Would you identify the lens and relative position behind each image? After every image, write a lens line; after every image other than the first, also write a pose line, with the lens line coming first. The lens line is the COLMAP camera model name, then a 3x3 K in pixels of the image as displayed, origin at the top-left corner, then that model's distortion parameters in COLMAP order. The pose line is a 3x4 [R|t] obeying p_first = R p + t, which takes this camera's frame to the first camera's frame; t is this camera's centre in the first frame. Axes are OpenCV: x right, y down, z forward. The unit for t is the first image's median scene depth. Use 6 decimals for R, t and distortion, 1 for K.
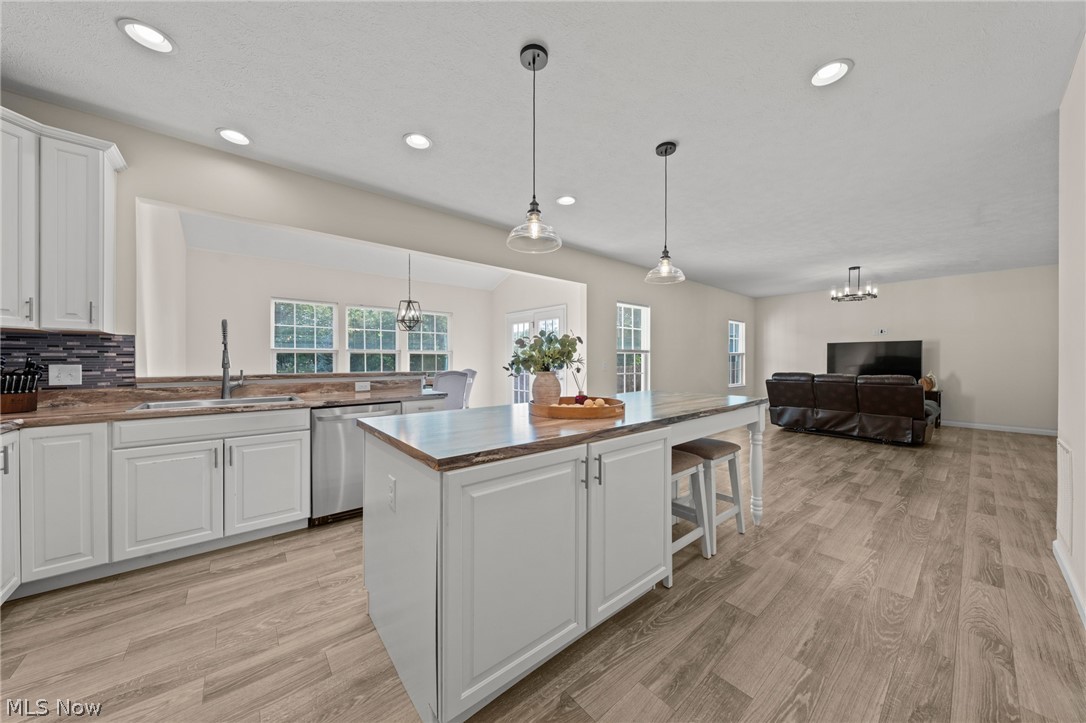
lens RADIAL K [[367.1, 0, 549.5], [0, 367.1, 360.3], [0, 0, 1]] dist [-0.005854, 0.000135]
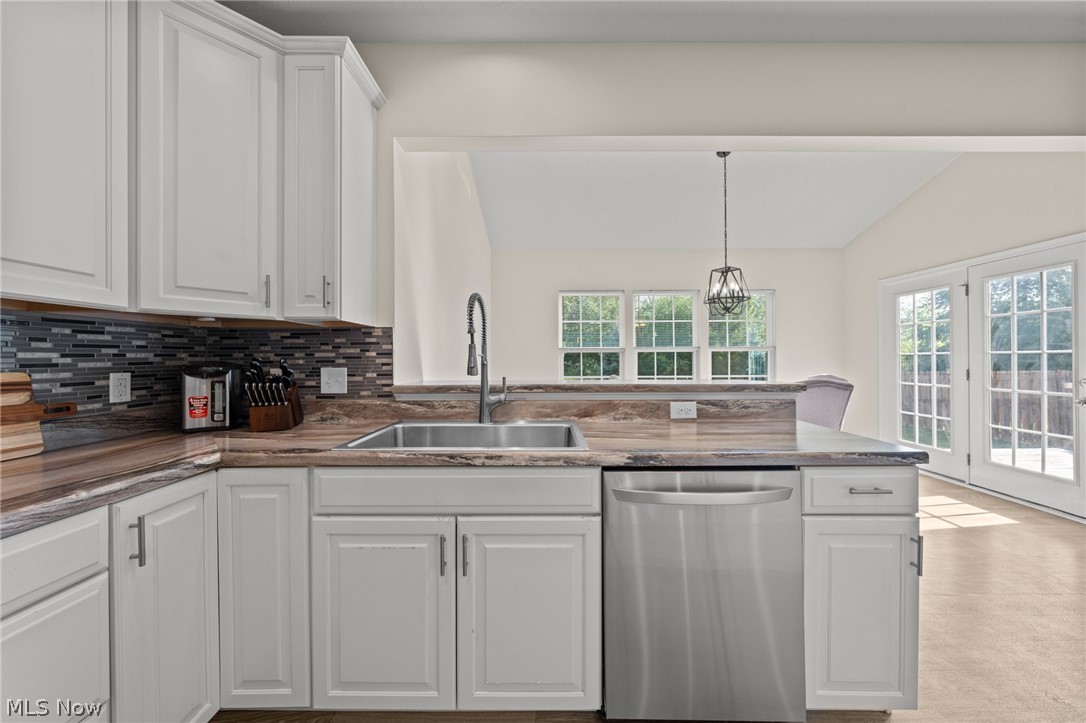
lens RADIAL K [[367.1, 0, 549.5], [0, 367.1, 360.3], [0, 0, 1]] dist [-0.005854, 0.000135]
pose [[0.764140, -0.004781, -0.645033, -0.442271], [0.003875, 0.999989, -0.002822, 0.000455], [0.645039, -0.000343, 0.764150, 0.663293]]
